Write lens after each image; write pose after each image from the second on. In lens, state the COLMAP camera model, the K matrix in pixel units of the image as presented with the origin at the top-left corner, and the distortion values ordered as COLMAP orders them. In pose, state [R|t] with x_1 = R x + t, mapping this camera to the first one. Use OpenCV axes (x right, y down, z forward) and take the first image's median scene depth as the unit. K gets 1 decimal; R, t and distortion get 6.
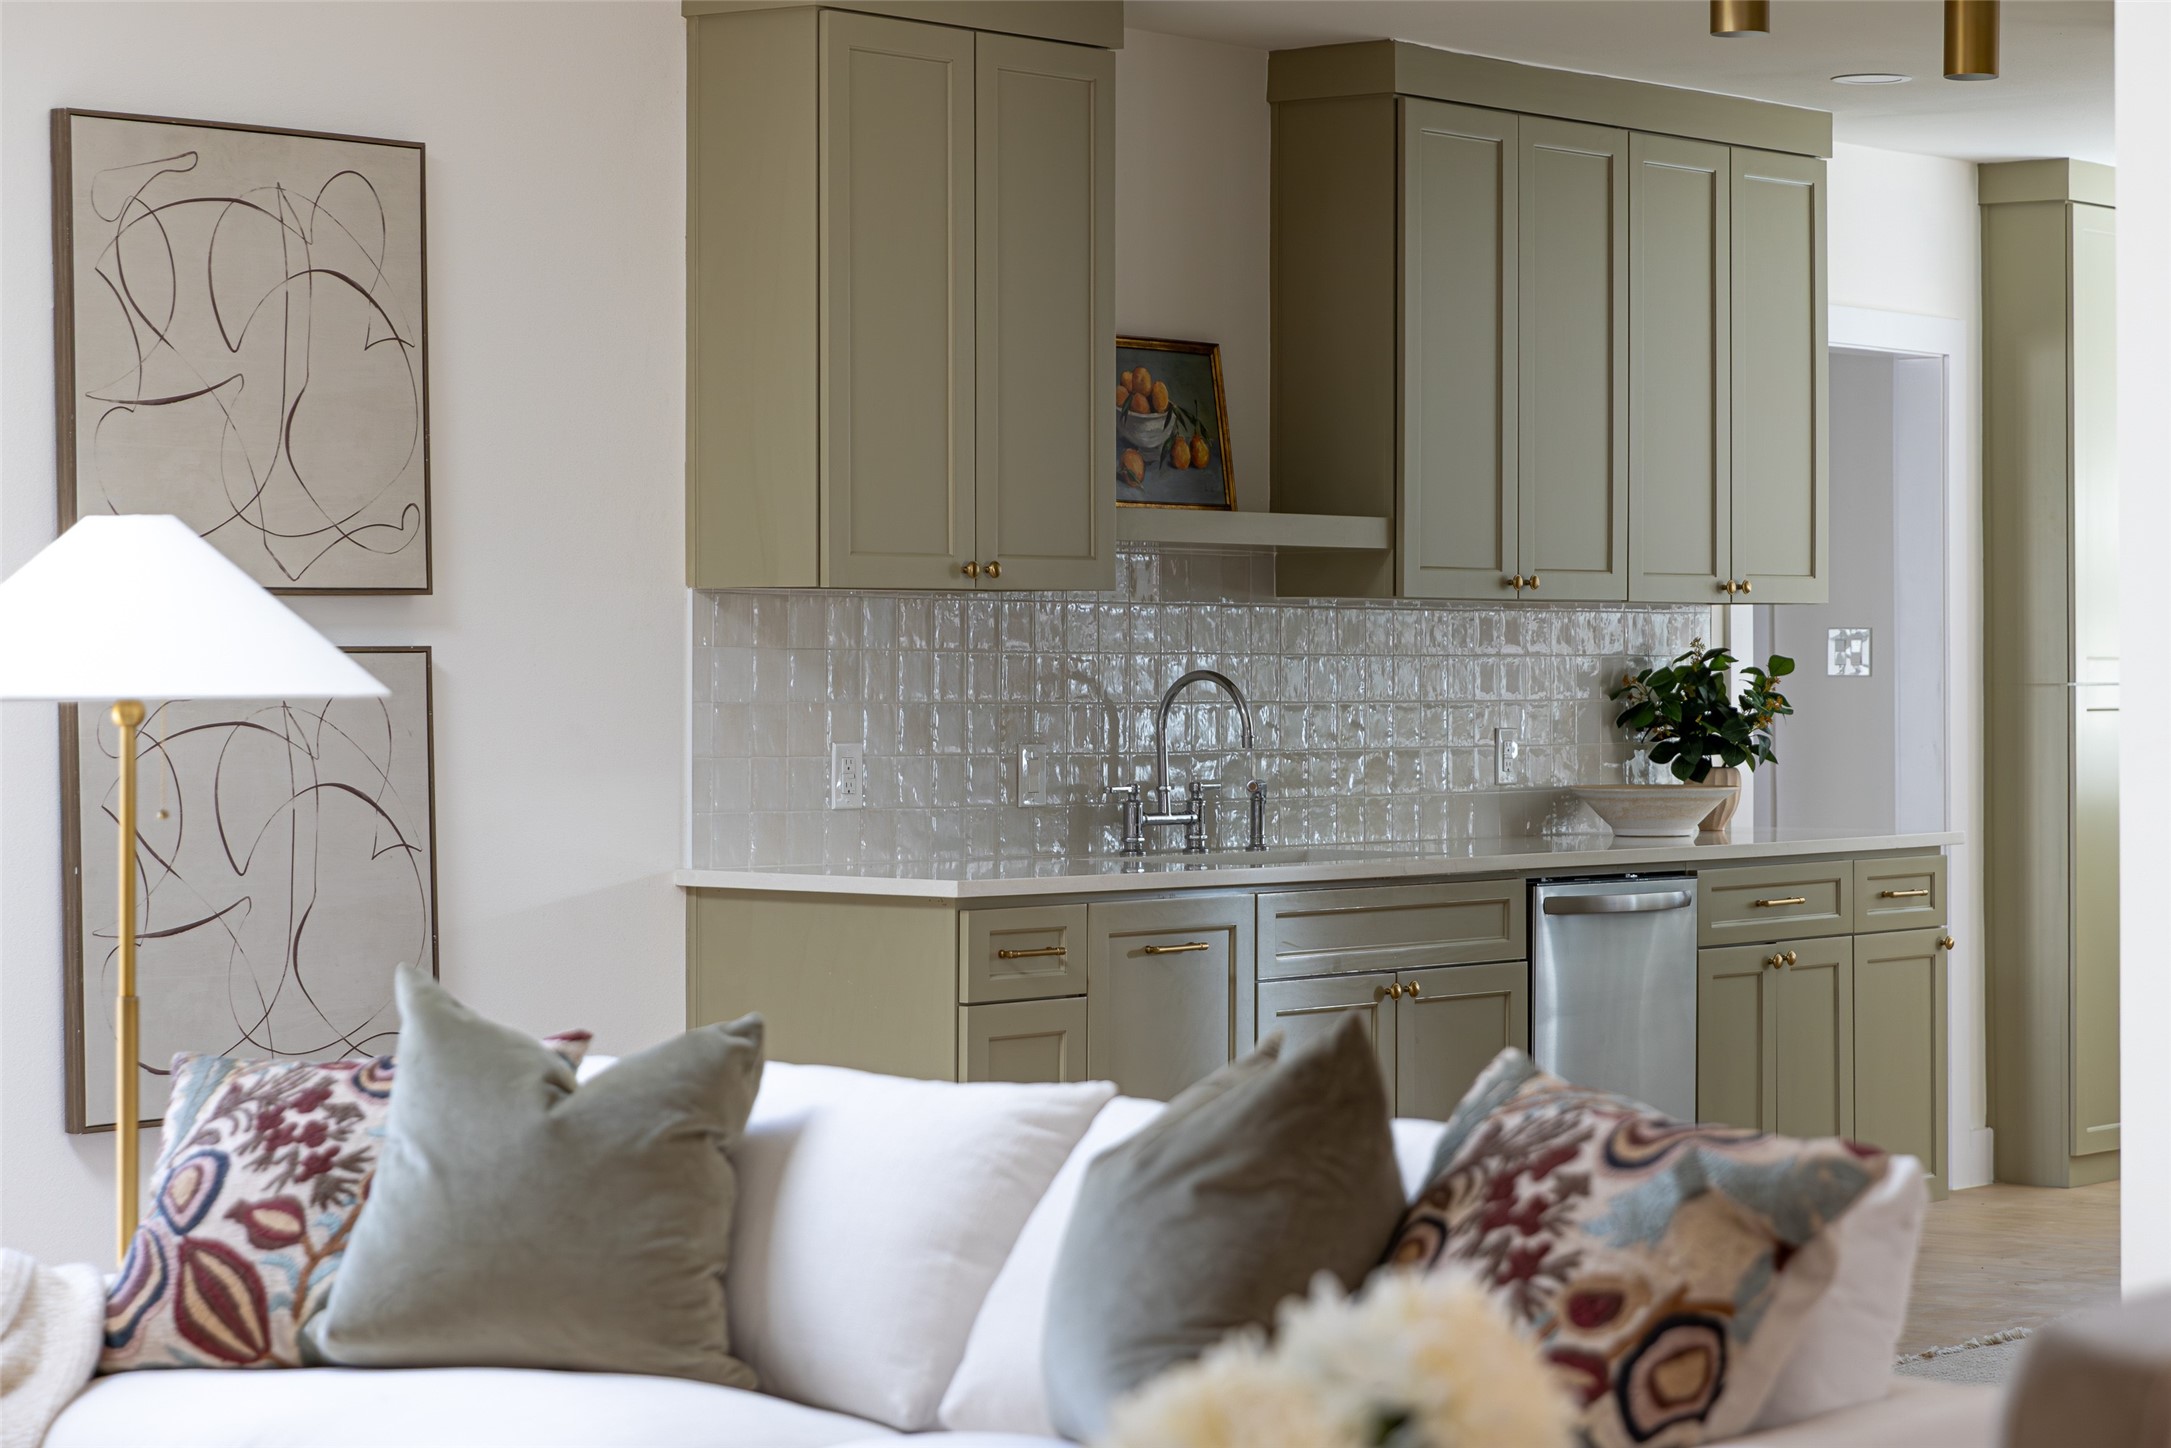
lens RADIAL K [[4420.1, 0, 1085.4], [0, 4420.1, 723.0], [0, 0, 1]] dist [-0.036483, 0.000000]
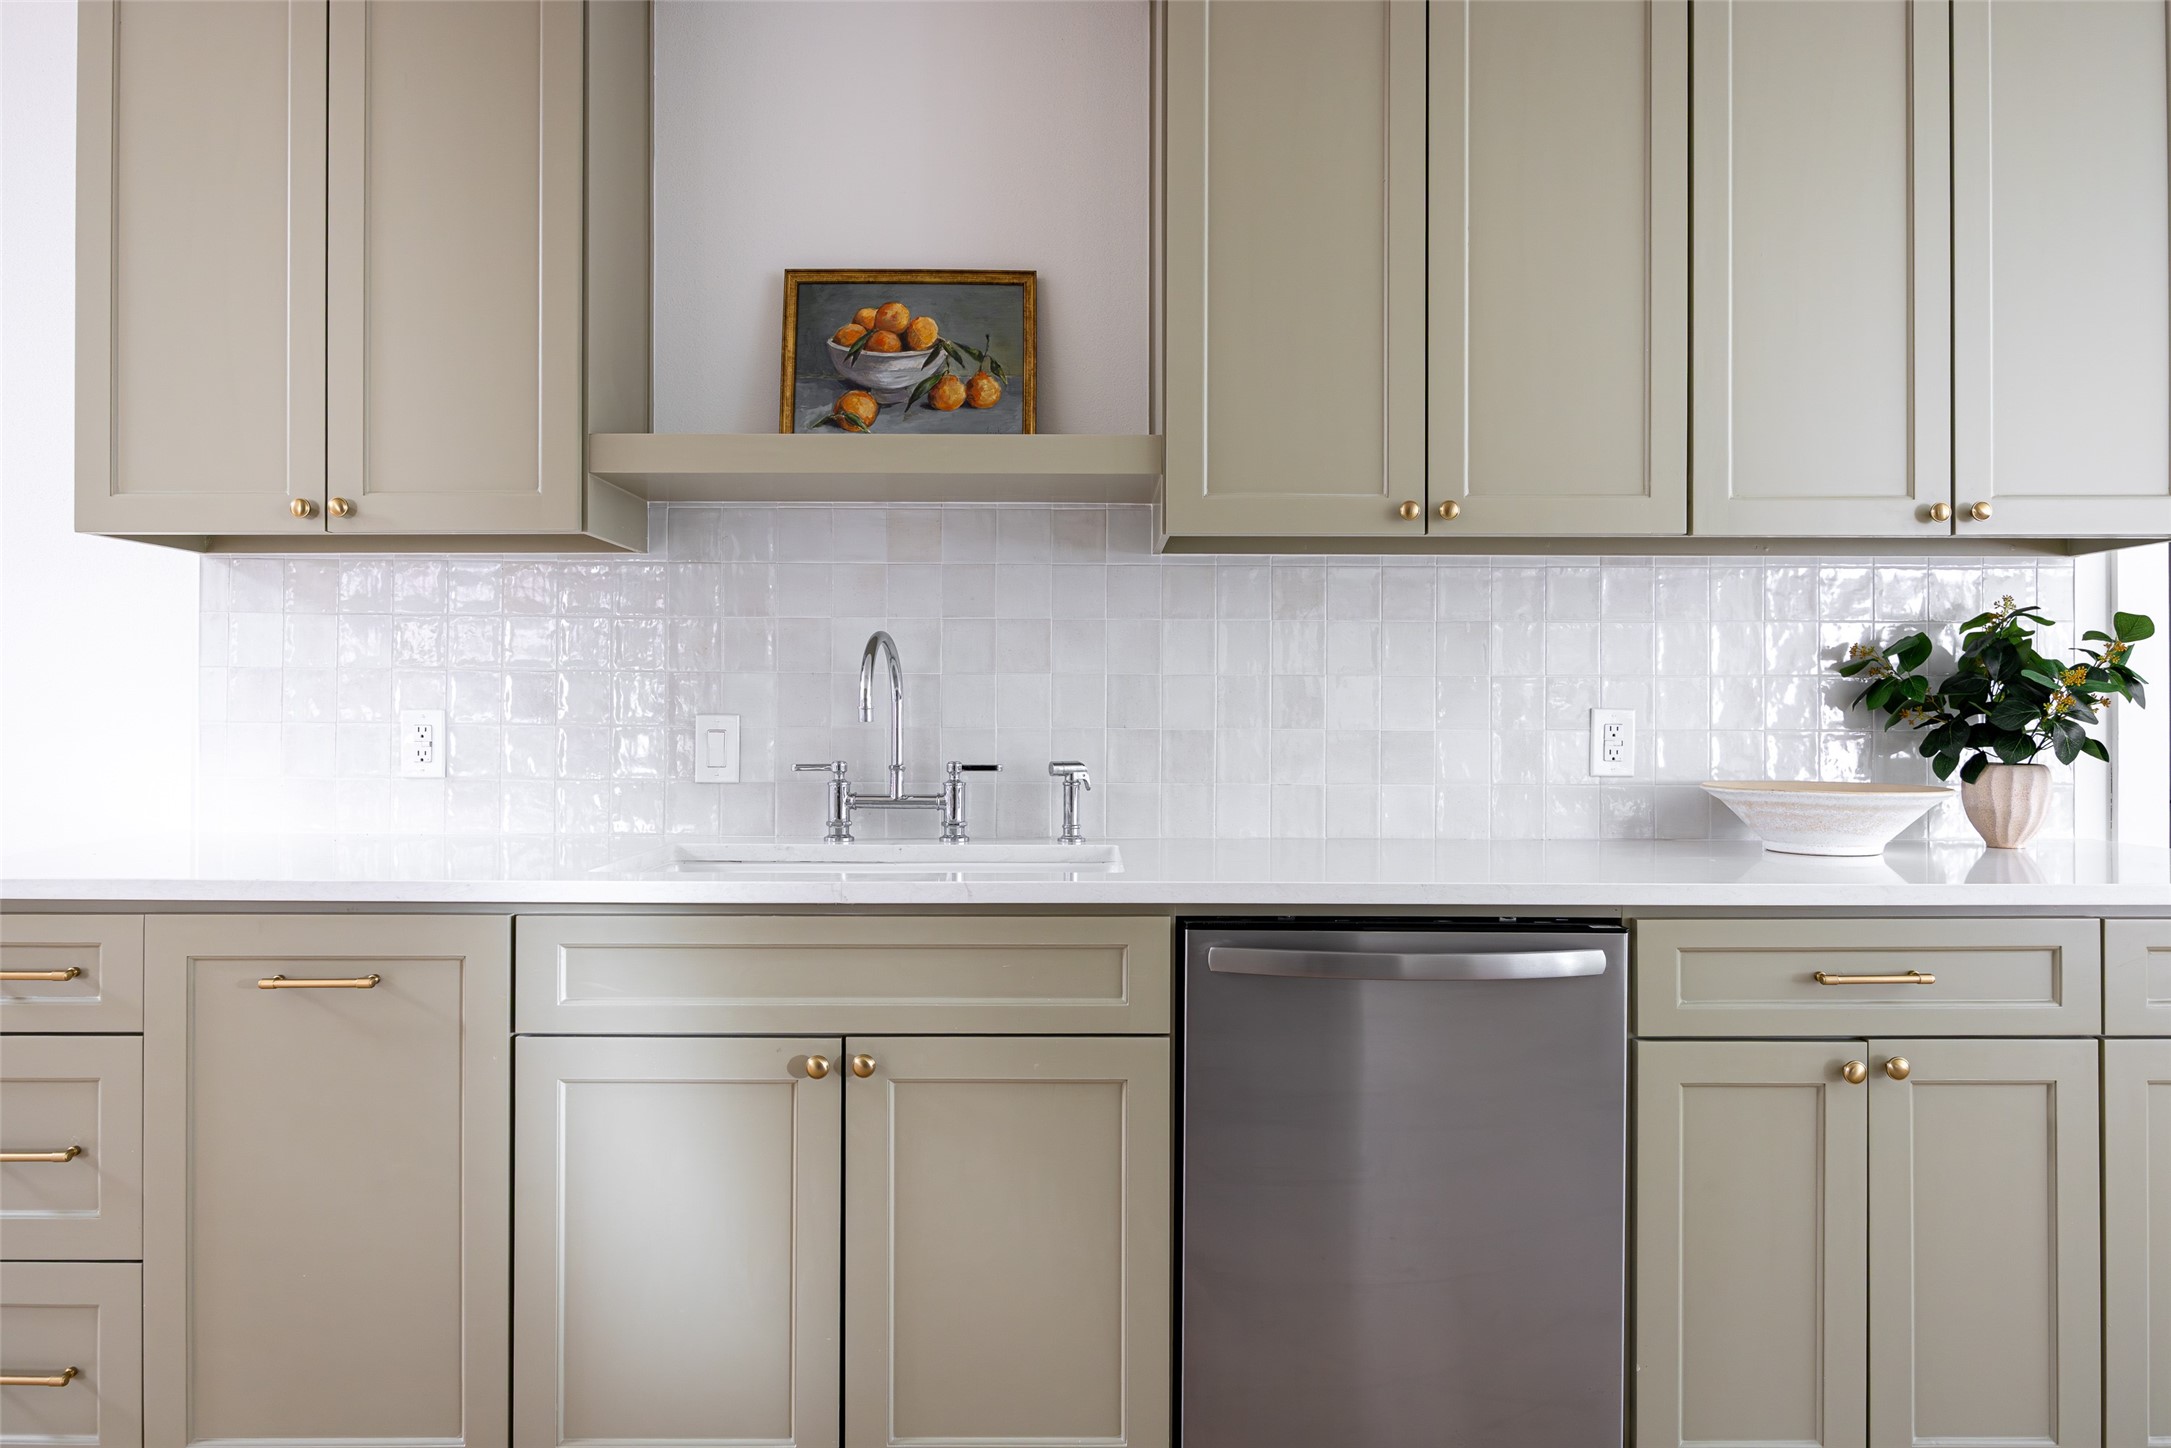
lens RADIAL K [[1362.1, 0, 1085.2], [0, 1362.1, 712.5], [0, 0, 1]] dist [-0.000762, -0.000132]
pose [[0.654201, 0.002985, -0.756315, 0.241307], [-0.010535, 0.999931, -0.005166, 0.004558], [0.756248, 0.011347, 0.654187, 0.817745]]
